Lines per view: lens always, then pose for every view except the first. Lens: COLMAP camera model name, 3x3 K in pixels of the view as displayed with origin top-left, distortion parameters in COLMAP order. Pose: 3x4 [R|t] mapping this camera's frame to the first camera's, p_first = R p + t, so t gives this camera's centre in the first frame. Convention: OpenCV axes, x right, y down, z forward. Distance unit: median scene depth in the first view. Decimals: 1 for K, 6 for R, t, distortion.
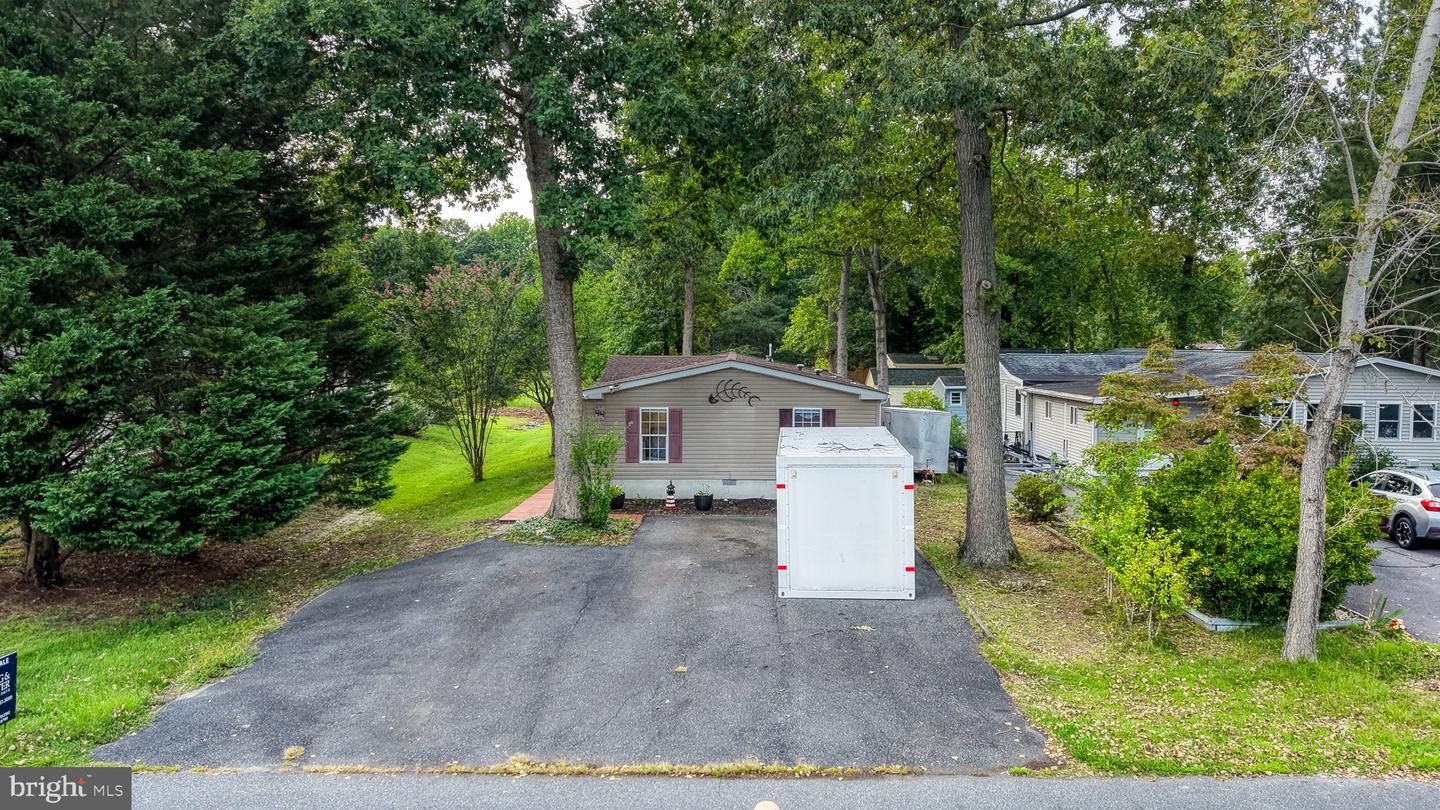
lens RADIAL K [[954.8, 0, 720.0], [0, 954.8, 405.0], [0, 0, 1]] dist [0.054100, -0.059777]
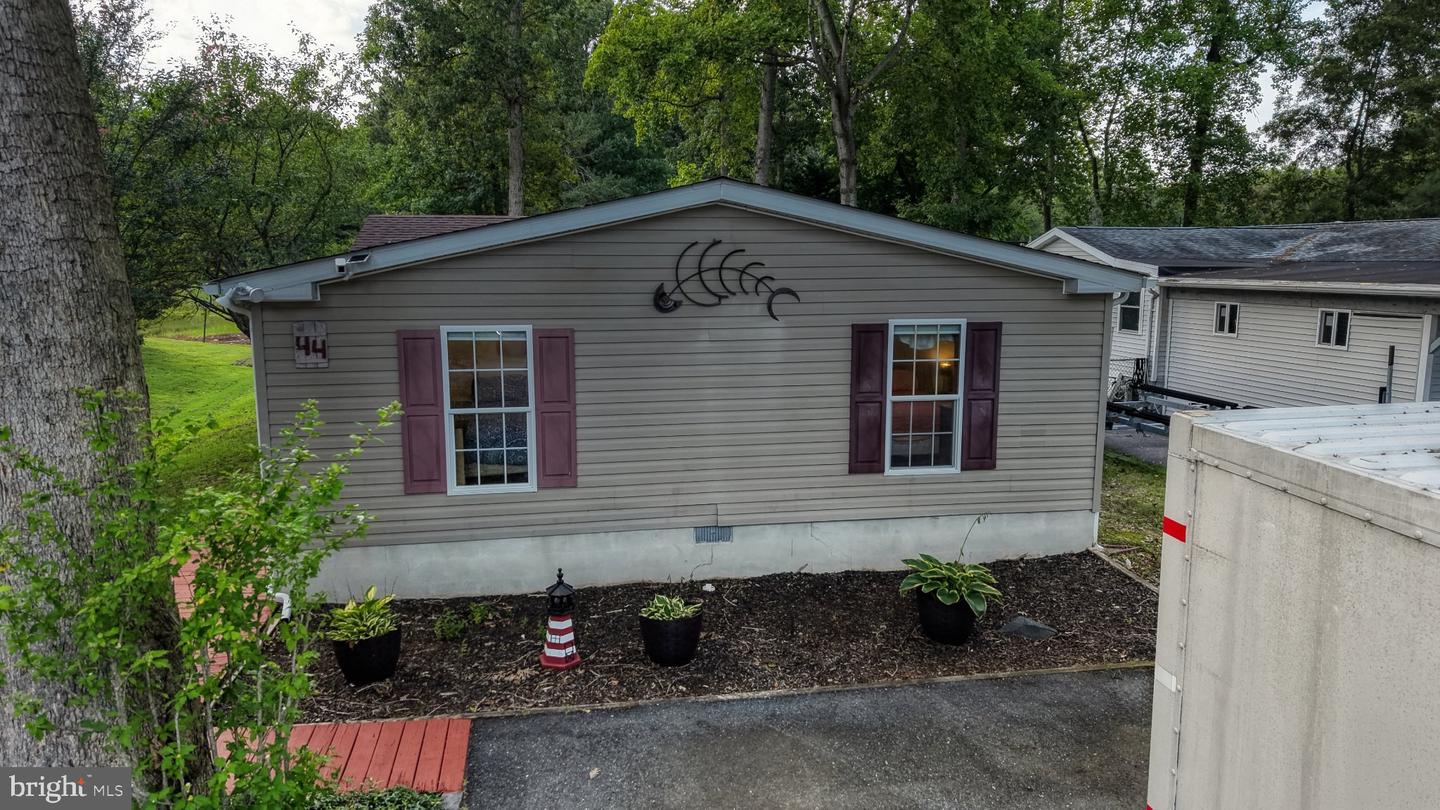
lens RADIAL K [[982.5, 0, 720.0], [0, 982.5, 405.0], [0, 0, 1]] dist [0.105864, 0.000216]
pose [[0.982296, -0.030498, 0.184836, -0.053749], [0.015313, 0.996429, 0.083034, 0.002648], [-0.186709, -0.078734, 0.979255, 0.647438]]
